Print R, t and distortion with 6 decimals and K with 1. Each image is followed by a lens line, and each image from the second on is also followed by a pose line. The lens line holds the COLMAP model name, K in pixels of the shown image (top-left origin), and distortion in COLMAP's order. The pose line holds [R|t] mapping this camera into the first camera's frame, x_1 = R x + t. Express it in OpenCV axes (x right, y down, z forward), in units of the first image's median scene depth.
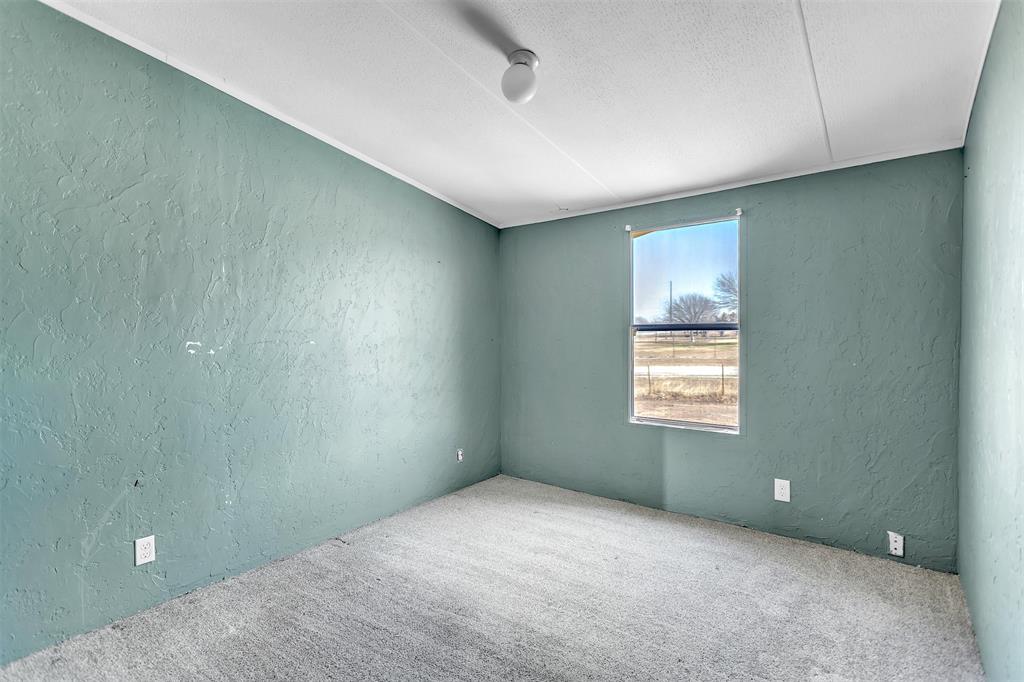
lens RADIAL K [[500.6, 0, 511.0], [0, 500.6, 343.0], [0, 0, 1]] dist [-0.005328, -0.000285]
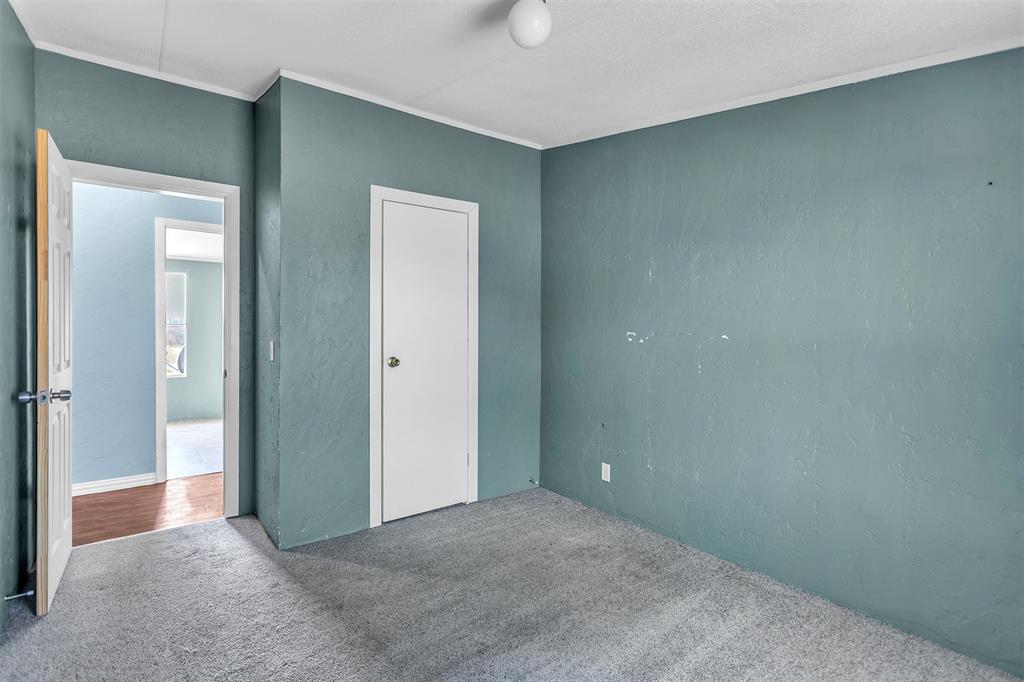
lens RADIAL K [[500.6, 0, 510.4], [0, 500.6, 331.8], [0, 0, 1]] dist [-0.005328, -0.000285]
pose [[-0.295177, 0.013849, -0.955342, 0.695093], [-0.022460, 0.999518, 0.021429, -0.024316], [0.955179, 0.027782, -0.294723, 1.054846]]
